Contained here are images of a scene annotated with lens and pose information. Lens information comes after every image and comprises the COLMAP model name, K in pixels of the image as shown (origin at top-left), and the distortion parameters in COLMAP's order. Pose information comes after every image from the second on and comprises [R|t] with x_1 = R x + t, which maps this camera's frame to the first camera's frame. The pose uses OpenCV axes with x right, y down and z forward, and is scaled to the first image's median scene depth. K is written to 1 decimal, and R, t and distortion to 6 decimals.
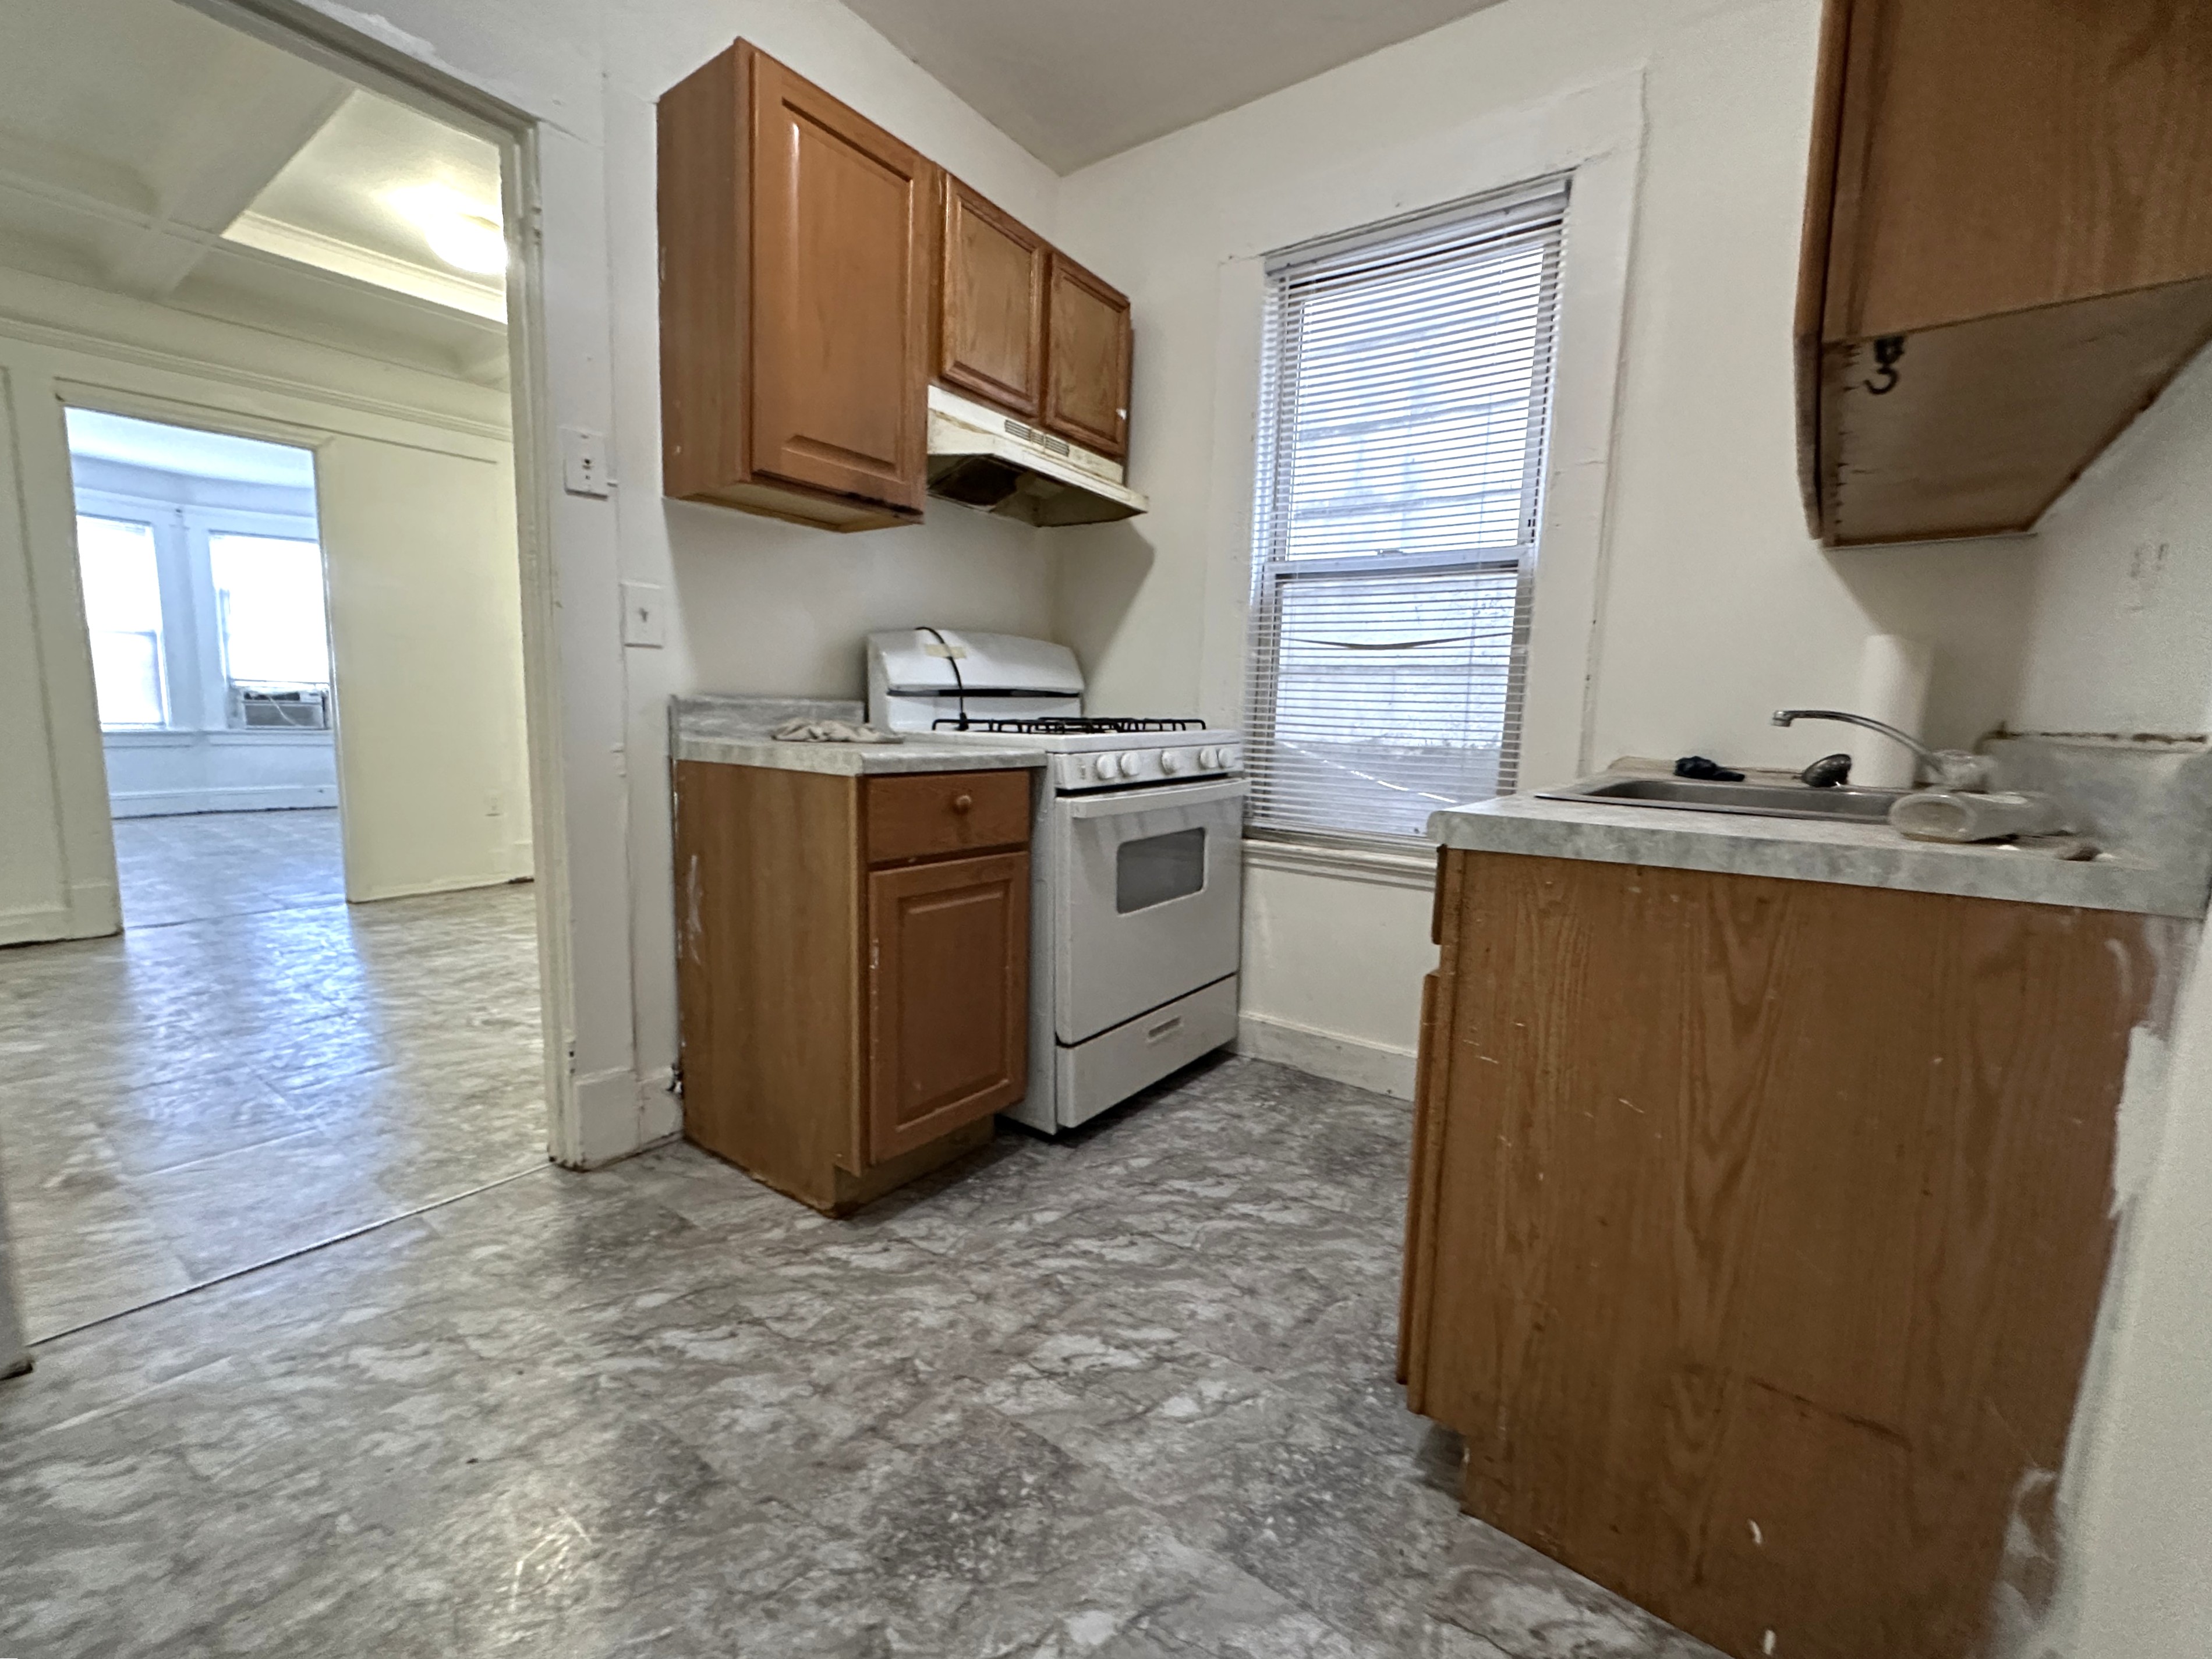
lens RADIAL K [[1048.2, 0, 1212.2], [0, 1048.2, 855.2], [0, 0, 1]] dist [-0.003698, -0.000048]
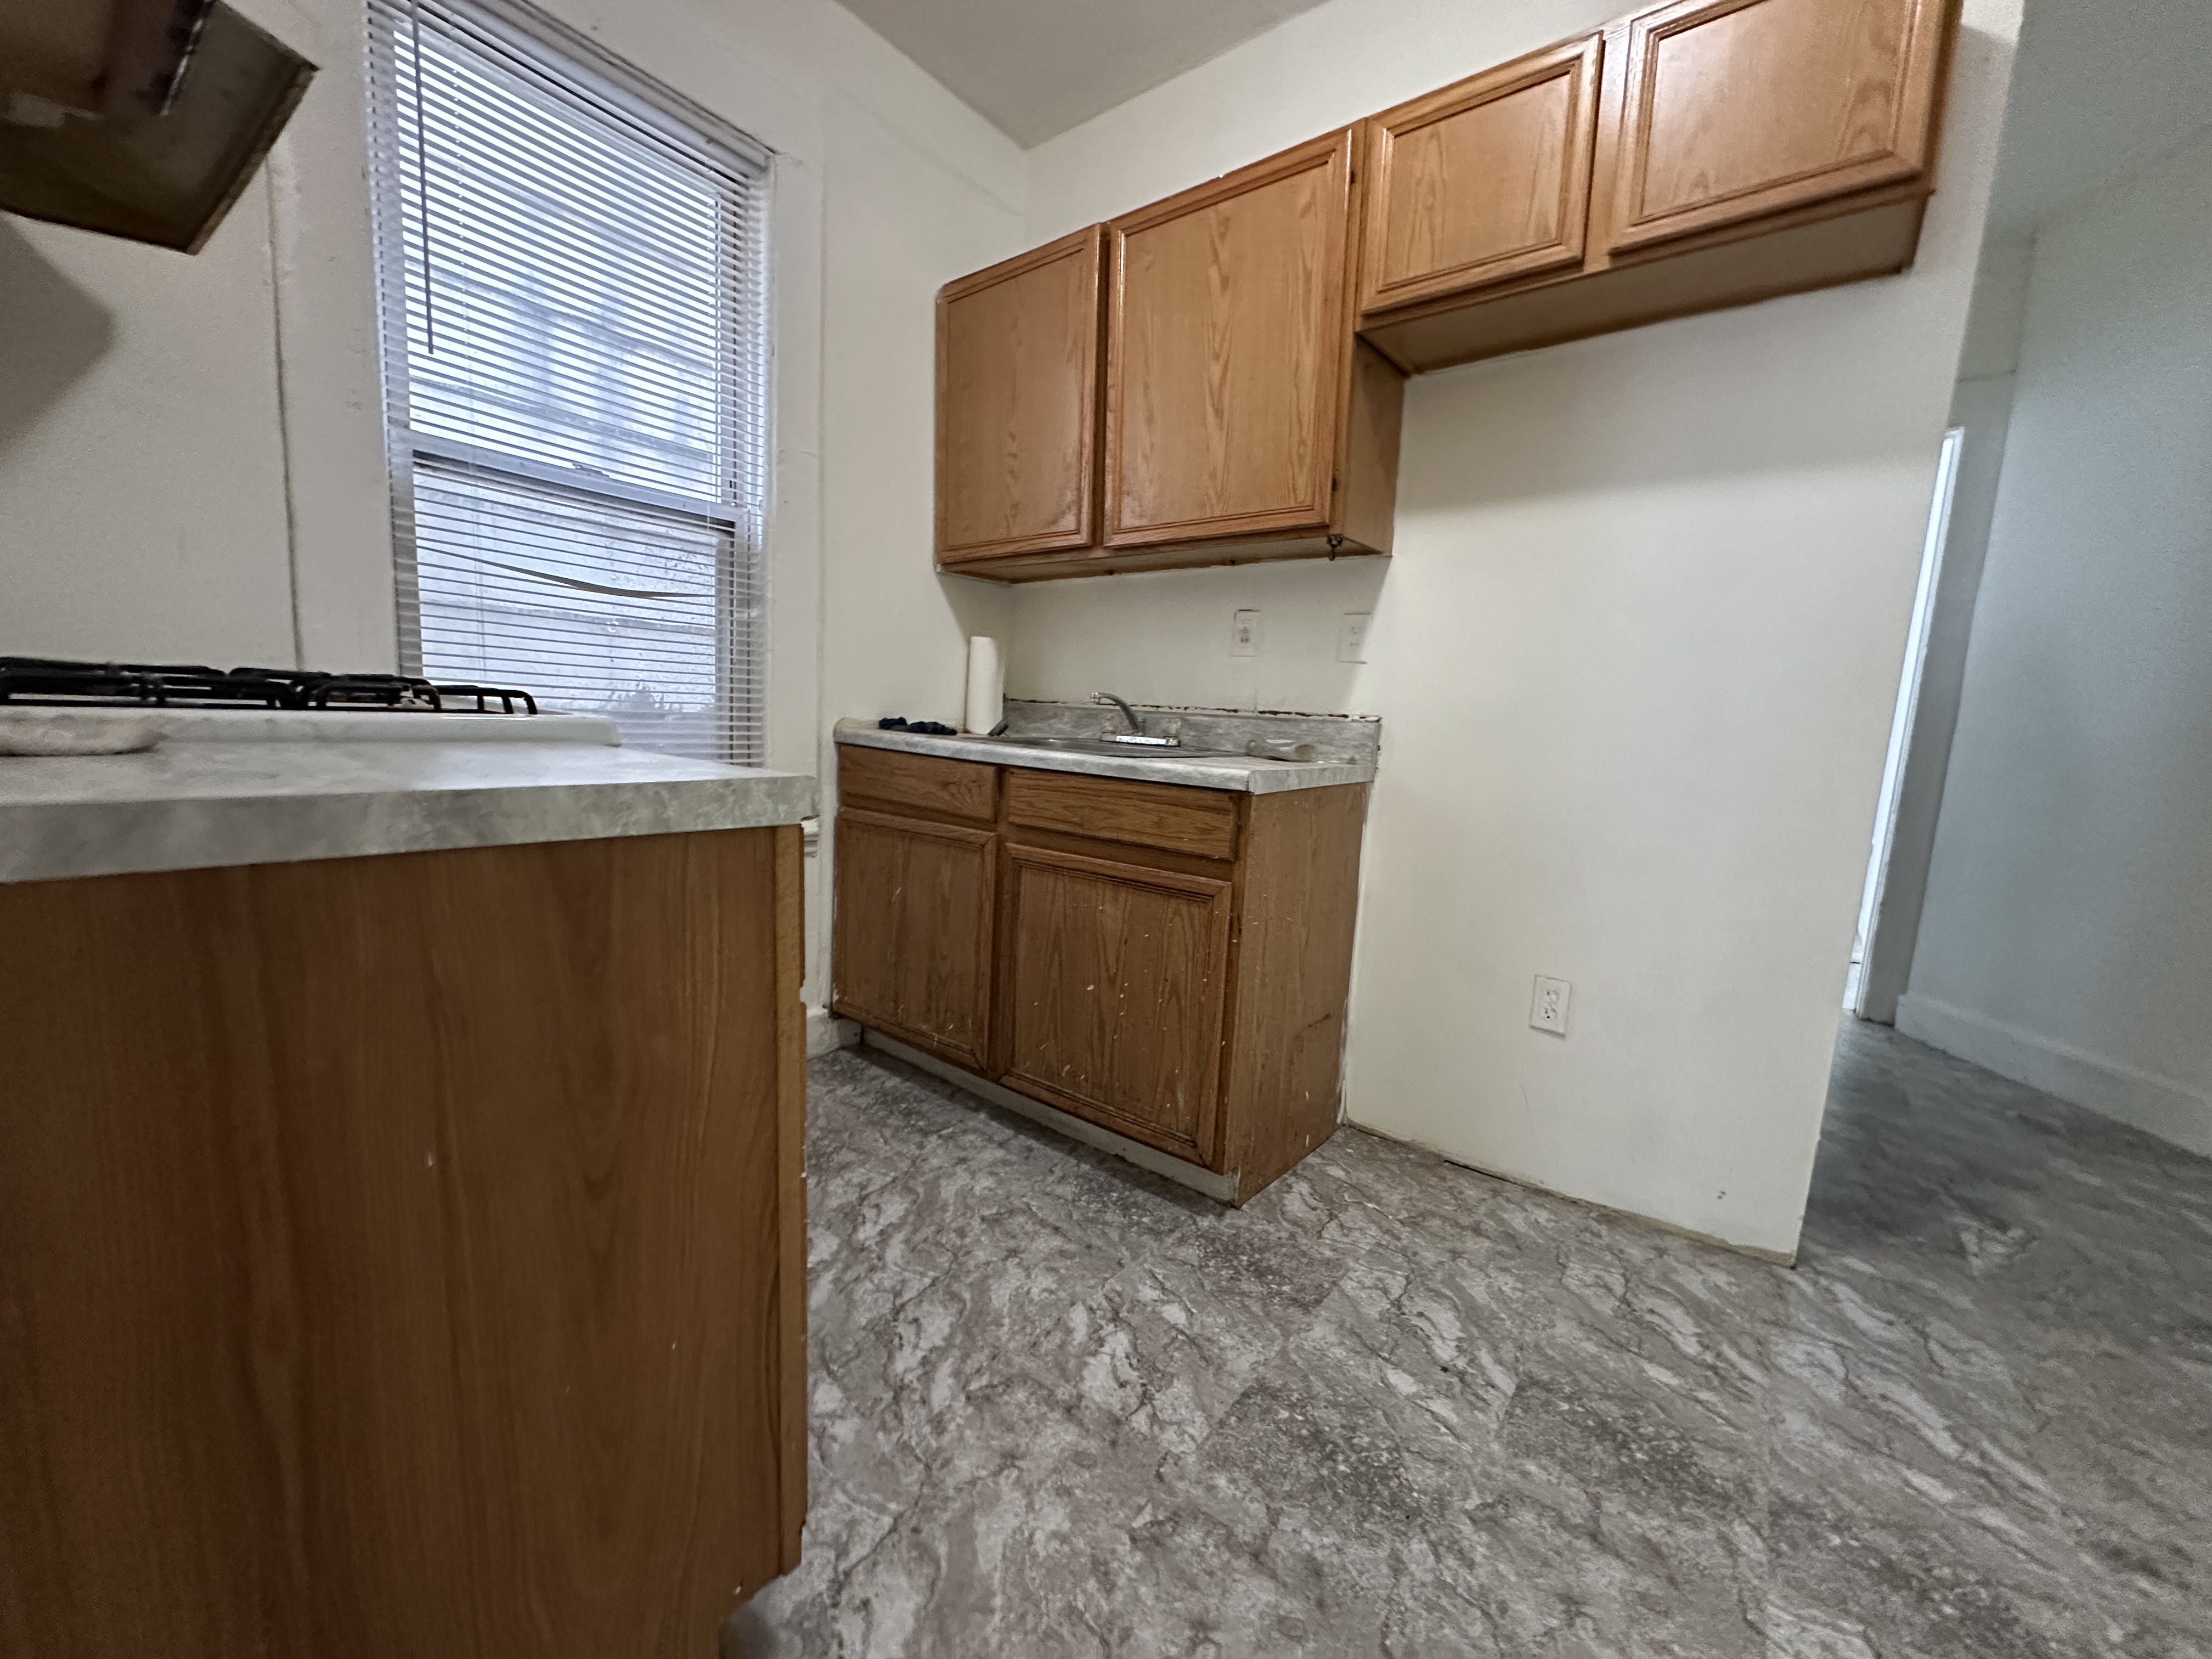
lens RADIAL K [[862.4, 0, 1111.0], [0, 862.4, 838.8], [0, 0, 1]] dist [-0.006334, 0.000116]
pose [[0.034608, -0.171063, 0.984652, -0.852942], [0.083799, 0.982269, 0.167704, -0.142961], [-0.995882, 0.076709, 0.048329, 0.965057]]
